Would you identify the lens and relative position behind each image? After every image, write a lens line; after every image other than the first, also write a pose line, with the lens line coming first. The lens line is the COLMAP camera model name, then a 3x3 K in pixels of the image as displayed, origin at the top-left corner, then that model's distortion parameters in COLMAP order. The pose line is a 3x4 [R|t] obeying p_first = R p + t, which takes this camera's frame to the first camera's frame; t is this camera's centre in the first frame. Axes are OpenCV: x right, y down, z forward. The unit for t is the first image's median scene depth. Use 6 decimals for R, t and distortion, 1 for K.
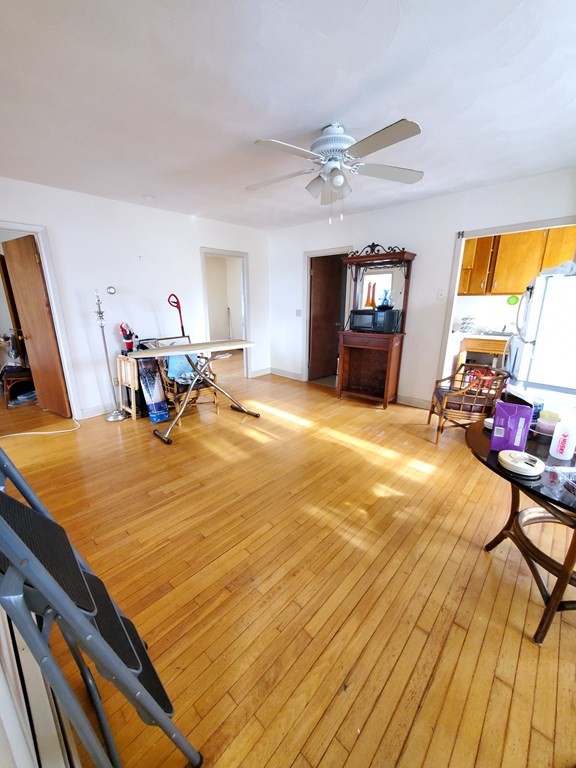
lens RADIAL K [[303.0, 0, 288.2], [0, 303.0, 381.9], [0, 0, 1]] dist [0.001589, 0.000301]
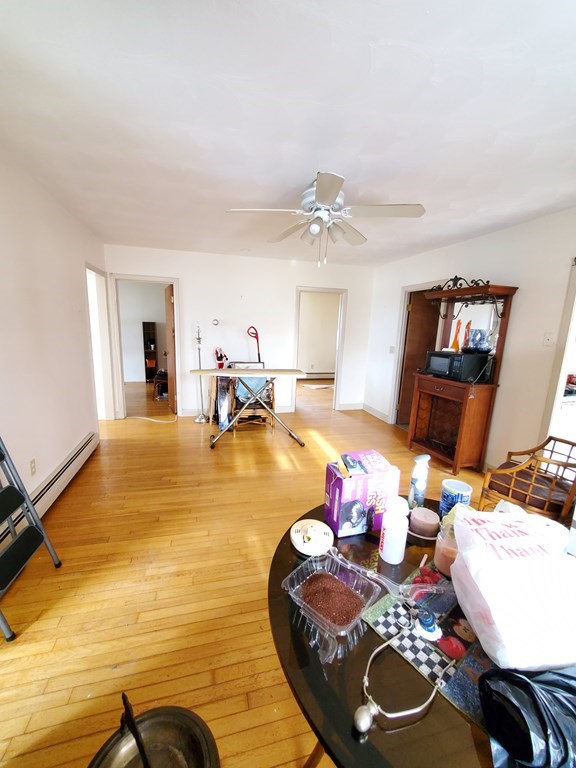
lens RADIAL K [[303.0, 0, 275.7], [0, 303.0, 382.7], [0, 0, 1]] dist [0.001589, 0.000301]
pose [[0.849136, 0.127947, -0.512443, 0.328797], [-0.175857, 0.983346, -0.045878, -0.032543], [0.498039, 0.129073, 0.857495, 0.048943]]
